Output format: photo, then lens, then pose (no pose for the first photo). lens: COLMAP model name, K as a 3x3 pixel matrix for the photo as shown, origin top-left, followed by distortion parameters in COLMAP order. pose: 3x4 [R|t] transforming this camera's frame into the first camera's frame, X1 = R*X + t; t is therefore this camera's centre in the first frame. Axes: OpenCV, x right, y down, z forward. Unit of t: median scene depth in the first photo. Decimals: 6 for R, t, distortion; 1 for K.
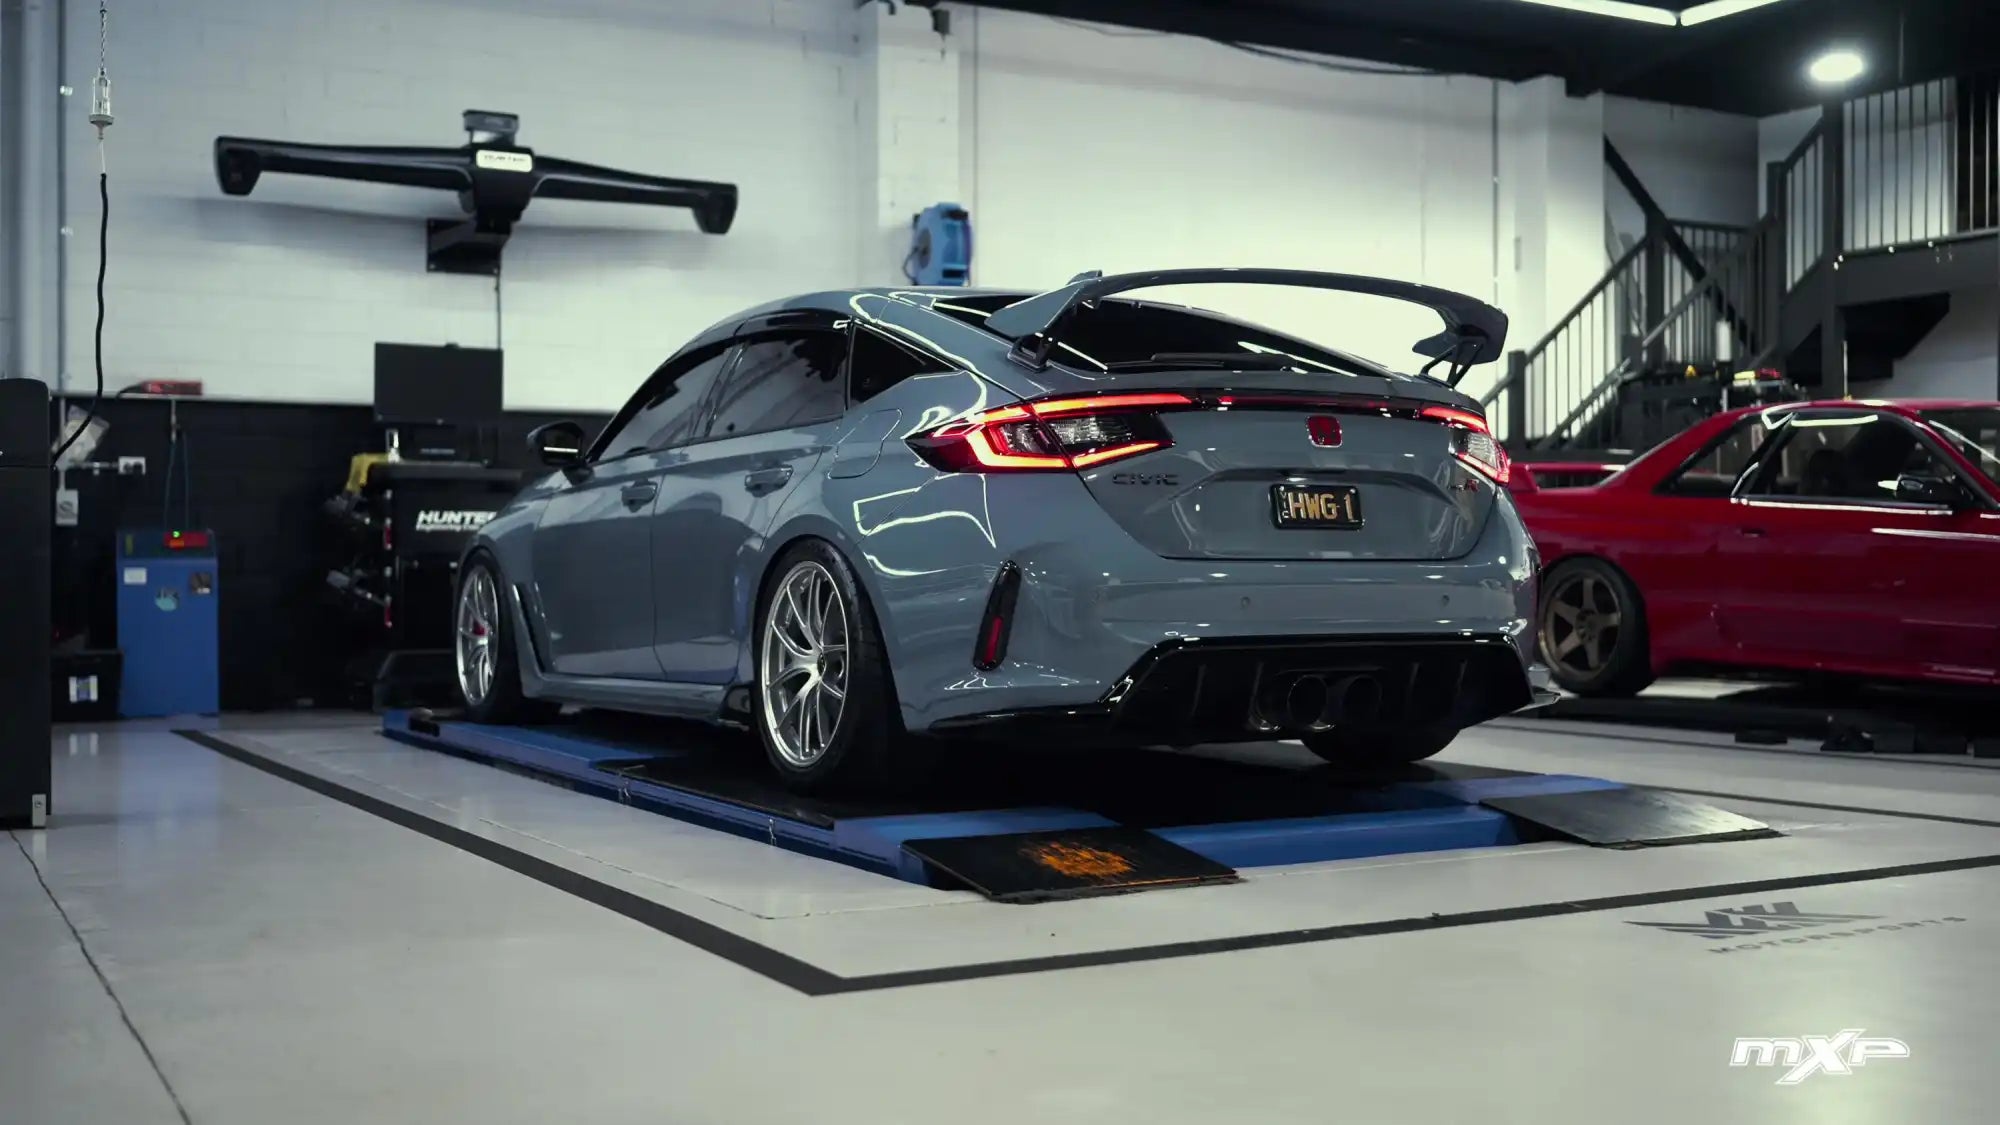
lens RADIAL K [[2131.3, 0, 946.2], [0, 2131.3, 569.9], [0, 0, 1]] dist [0.012850, -0.015386]
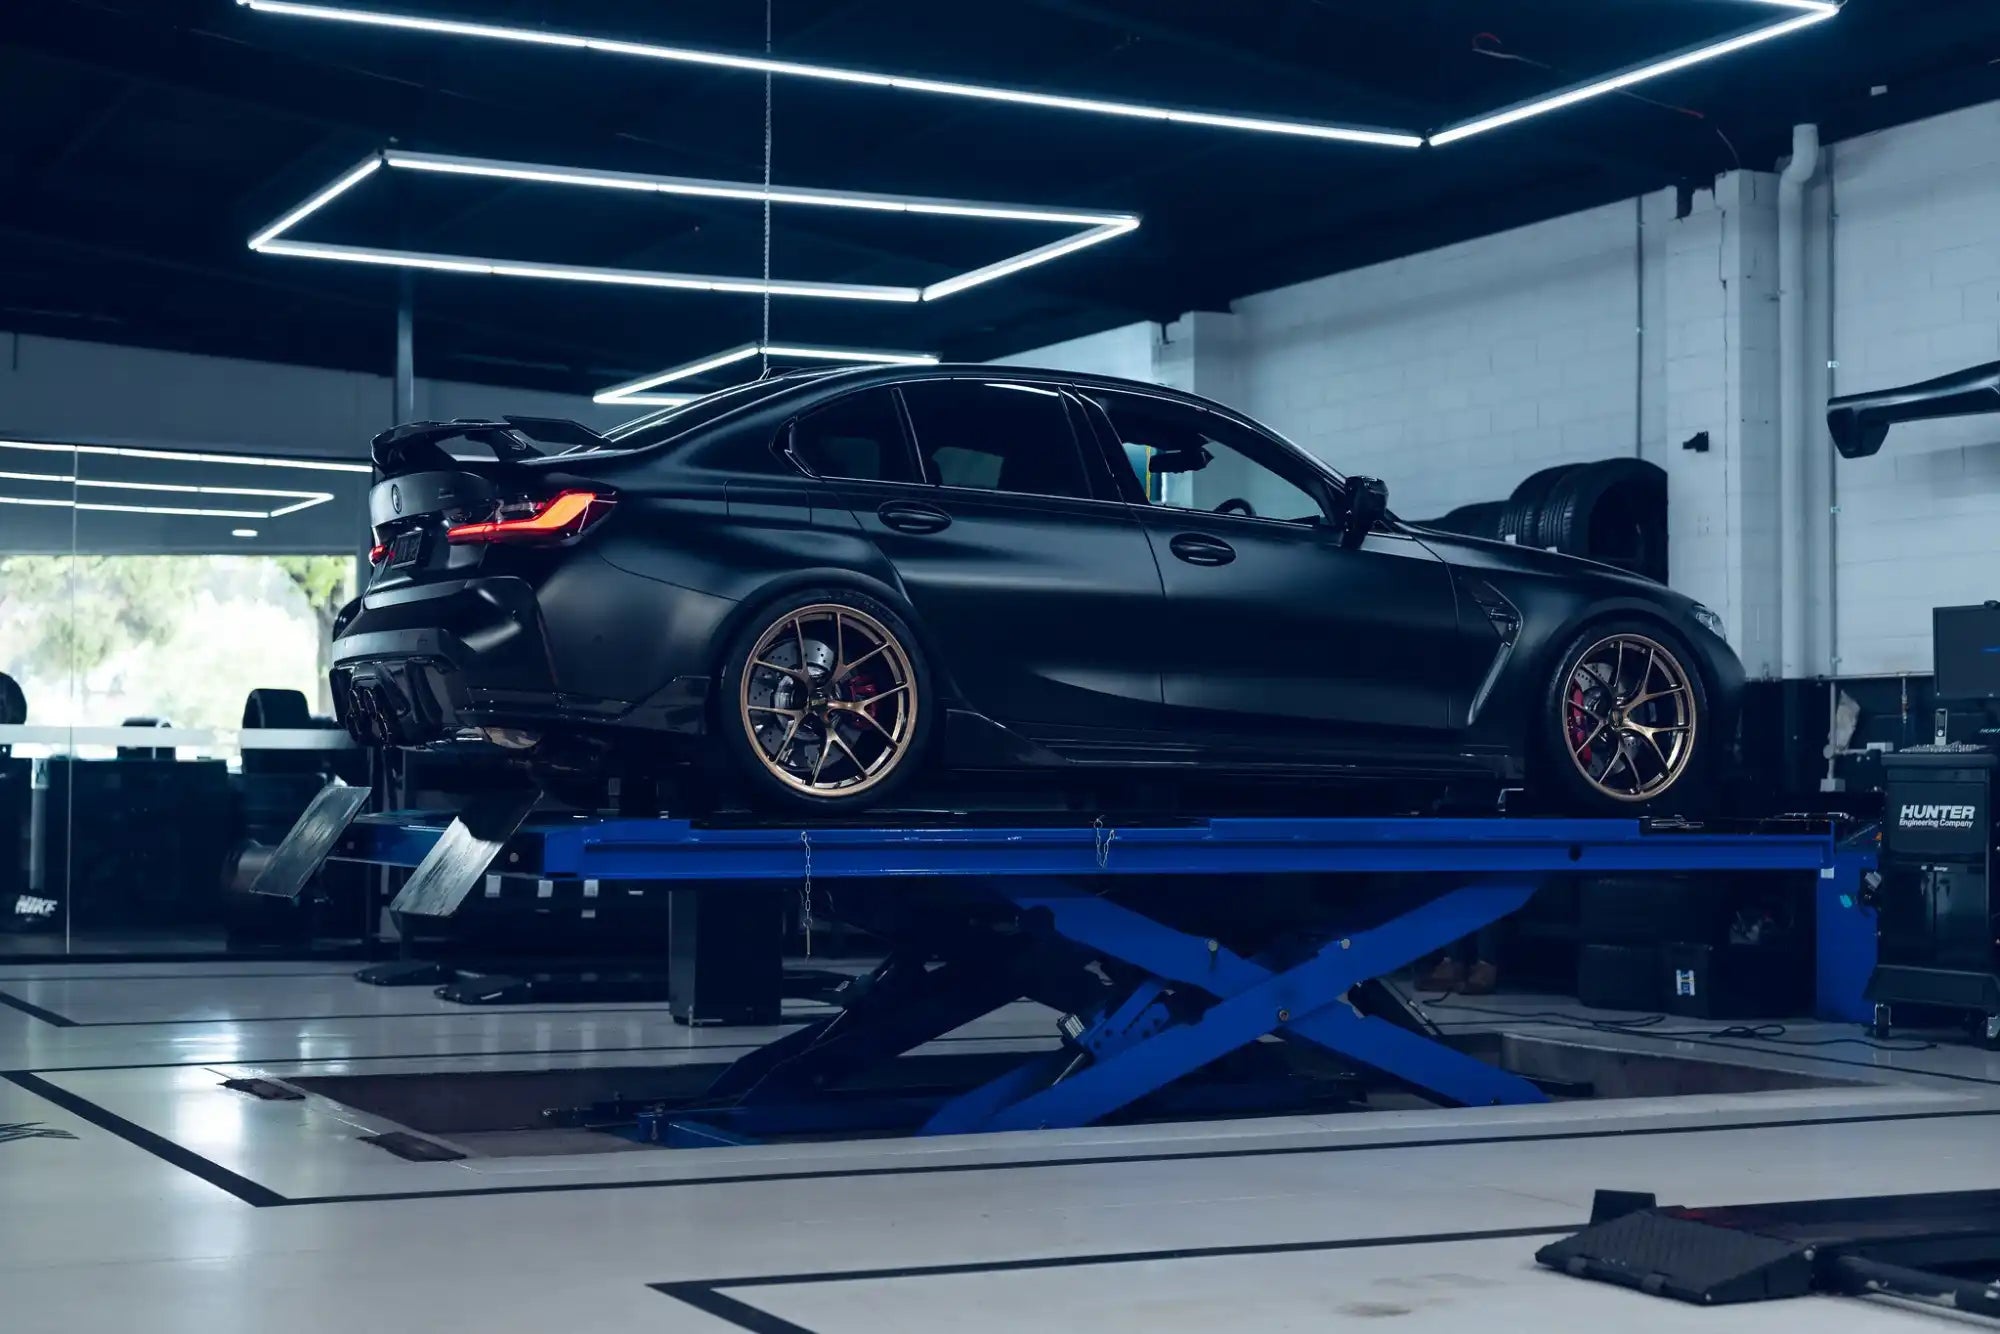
lens RADIAL K [[3034.2, 0, 1000.0], [0, 3034.2, 667.0], [0, 0, 1]] dist [-0.003109, -0.005932]
pose [[-0.038838, -0.035928, -0.998599, 0.834263], [0.000156, 0.999353, -0.035961, -0.033110], [0.999246, -0.001552, -0.038807, 0.585011]]
